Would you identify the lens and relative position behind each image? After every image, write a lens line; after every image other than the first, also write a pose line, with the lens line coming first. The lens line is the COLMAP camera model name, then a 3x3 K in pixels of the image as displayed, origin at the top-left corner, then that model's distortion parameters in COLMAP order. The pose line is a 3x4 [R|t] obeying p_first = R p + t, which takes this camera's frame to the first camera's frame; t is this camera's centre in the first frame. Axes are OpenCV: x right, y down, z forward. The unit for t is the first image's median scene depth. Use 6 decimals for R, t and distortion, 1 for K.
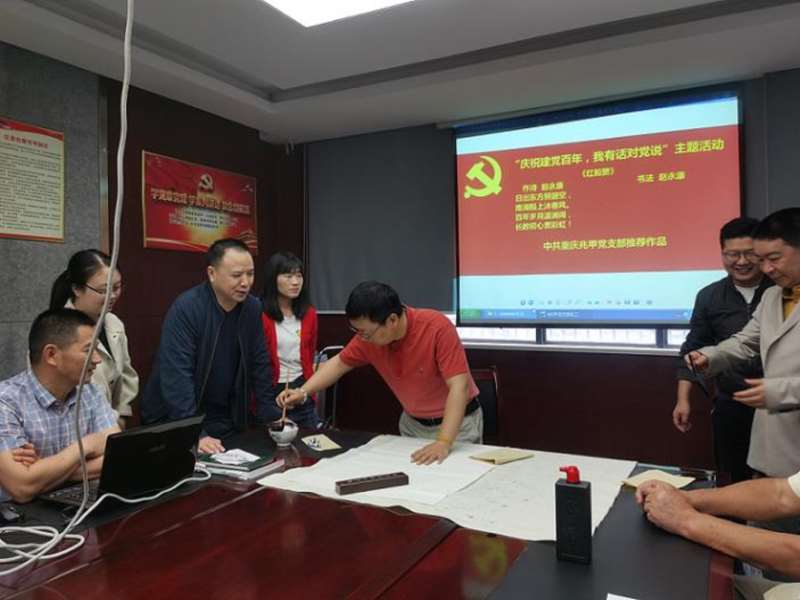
lens RADIAL K [[611.6, 0, 398.5], [0, 611.6, 294.9], [0, 0, 1]] dist [0.065970, -0.085506]
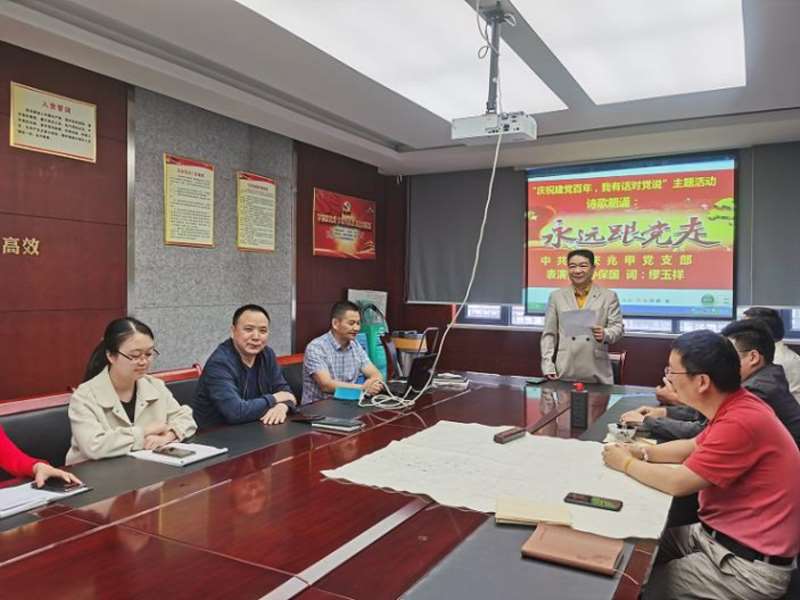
lens RADIAL K [[611.6, 0, 402.3], [0, 611.6, 305.9], [0, 0, 1]] dist [0.065970, -0.085506]
pose [[0.999494, 0.022747, -0.022255, -0.158401], [-0.022011, 0.999220, 0.032771, -0.008910], [0.022984, -0.032265, 0.999215, -0.407999]]
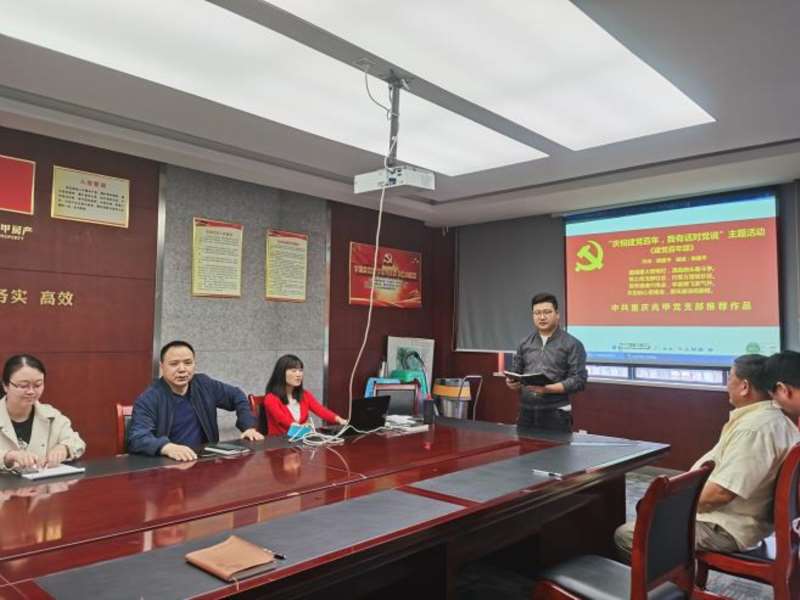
lens RADIAL K [[611.6, 0, 407.3], [0, 611.6, 304.2], [0, 0, 1]] dist [0.065970, -0.085506]
pose [[0.967568, 0.009902, -0.252416, 0.105966], [-0.022792, 0.998578, -0.048193, -0.006125], [0.251580, 0.052383, 0.966418, -0.409405]]
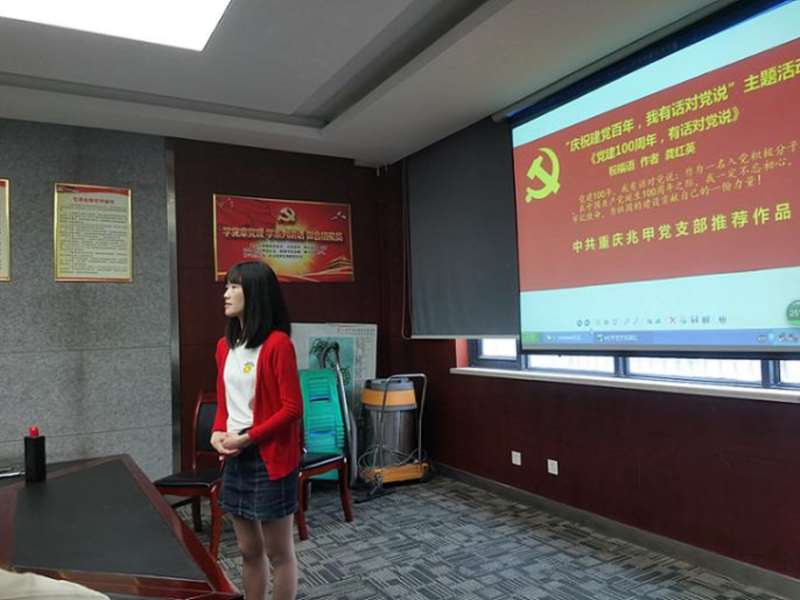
lens RADIAL K [[611.6, 0, 419.0], [0, 611.6, 303.9], [0, 0, 1]] dist [0.065970, -0.085506]
pose [[0.852641, -0.038545, -0.521074, 0.440988], [0.028117, 0.999215, -0.027906, 0.004574], [0.521740, 0.009142, 0.853055, 0.234545]]
